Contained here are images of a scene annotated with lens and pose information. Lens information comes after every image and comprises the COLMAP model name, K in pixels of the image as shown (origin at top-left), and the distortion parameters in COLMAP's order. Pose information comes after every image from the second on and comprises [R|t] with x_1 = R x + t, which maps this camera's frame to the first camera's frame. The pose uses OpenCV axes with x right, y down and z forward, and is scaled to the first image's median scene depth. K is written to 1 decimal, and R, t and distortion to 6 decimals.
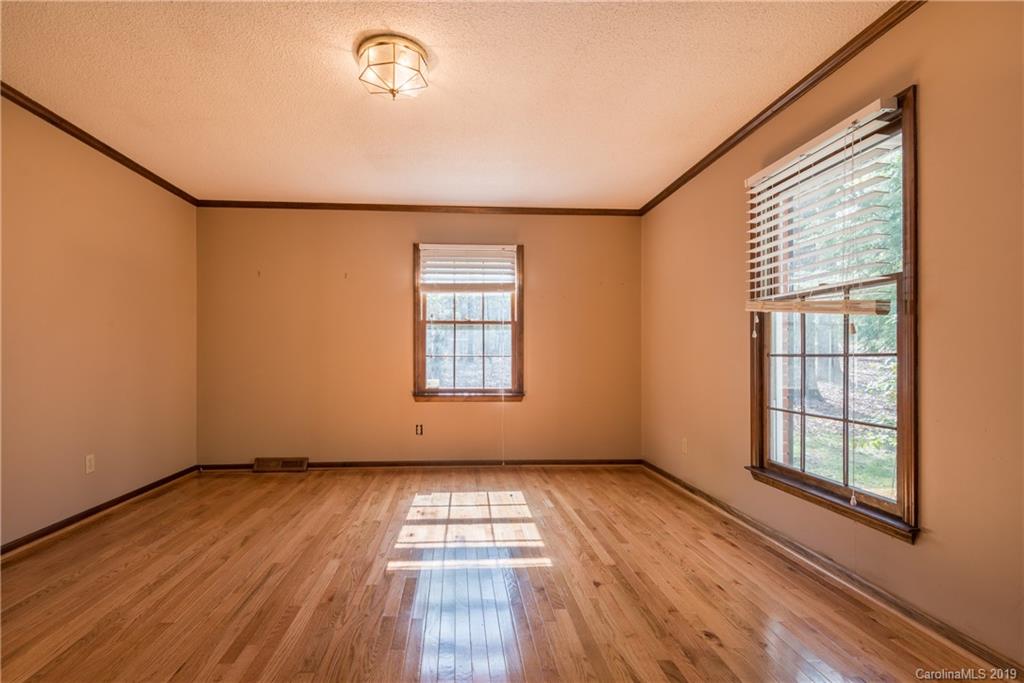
lens RADIAL K [[482.8, 0, 494.3], [0, 482.8, 357.7], [0, 0, 1]] dist [0.004748, 0.000263]
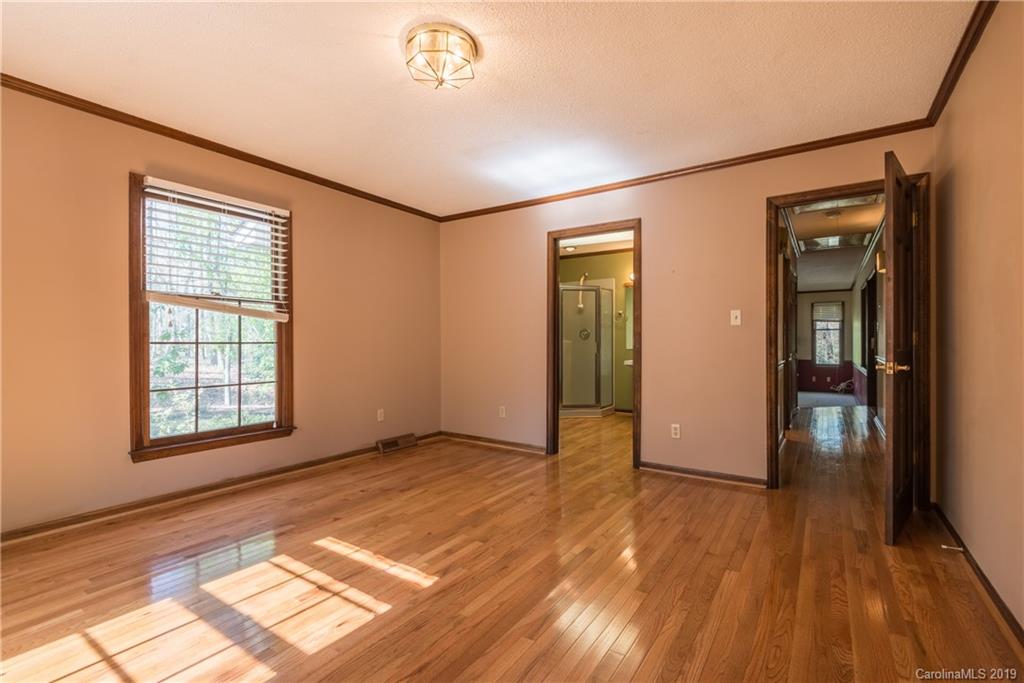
lens RADIAL K [[482.8, 0, 508.9], [0, 482.8, 339.8], [0, 0, 1]] dist [0.004748, 0.000263]
pose [[-0.793905, -0.008776, 0.607978, -0.805646], [-0.012034, 0.999927, -0.001280, -0.021368], [-0.607922, -0.008333, -0.793953, 1.492766]]
